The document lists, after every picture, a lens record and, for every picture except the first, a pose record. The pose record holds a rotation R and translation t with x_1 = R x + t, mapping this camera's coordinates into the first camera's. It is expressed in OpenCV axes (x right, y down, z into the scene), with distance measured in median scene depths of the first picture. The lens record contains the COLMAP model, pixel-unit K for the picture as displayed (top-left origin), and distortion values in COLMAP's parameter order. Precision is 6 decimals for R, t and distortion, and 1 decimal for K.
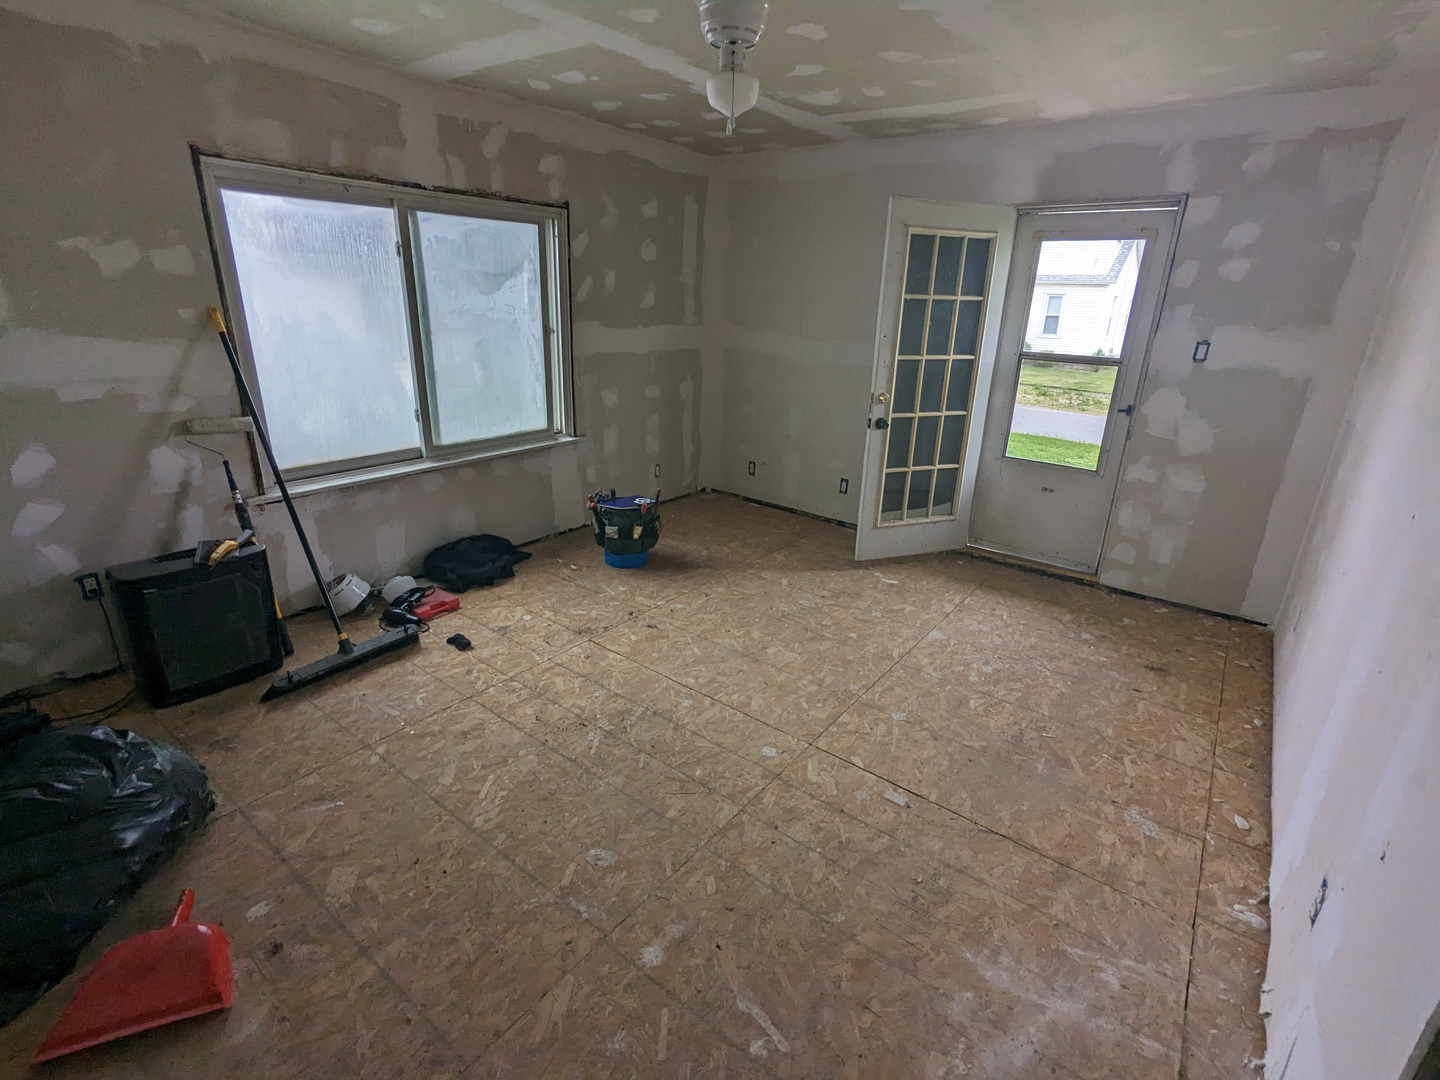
lens RADIAL K [[681.7, 0, 718.3], [0, 681.7, 542.8], [0, 0, 1]] dist [-0.002662, 0.000968]
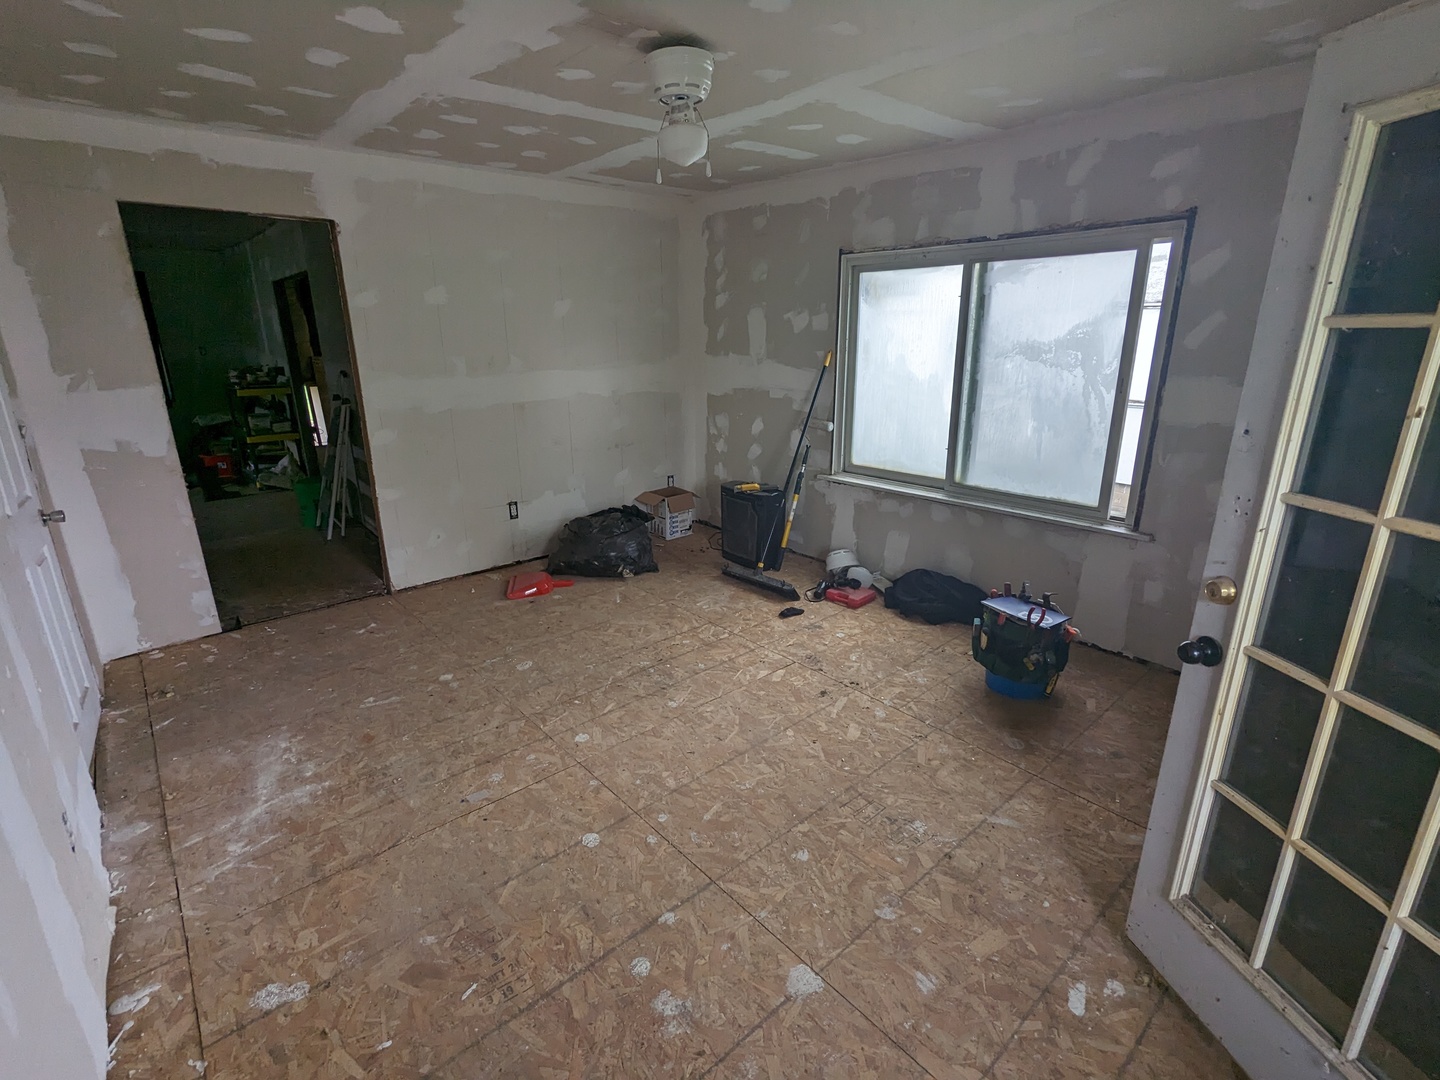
lens RADIAL K [[681.7, 0, 718.6], [0, 681.7, 539.9], [0, 0, 1]] dist [-0.002662, 0.000968]
pose [[-0.196985, 0.260459, -0.945176, 0.753606], [-0.336509, 0.887536, 0.314707, -0.305392], [0.920847, 0.380053, -0.087185, 0.892568]]
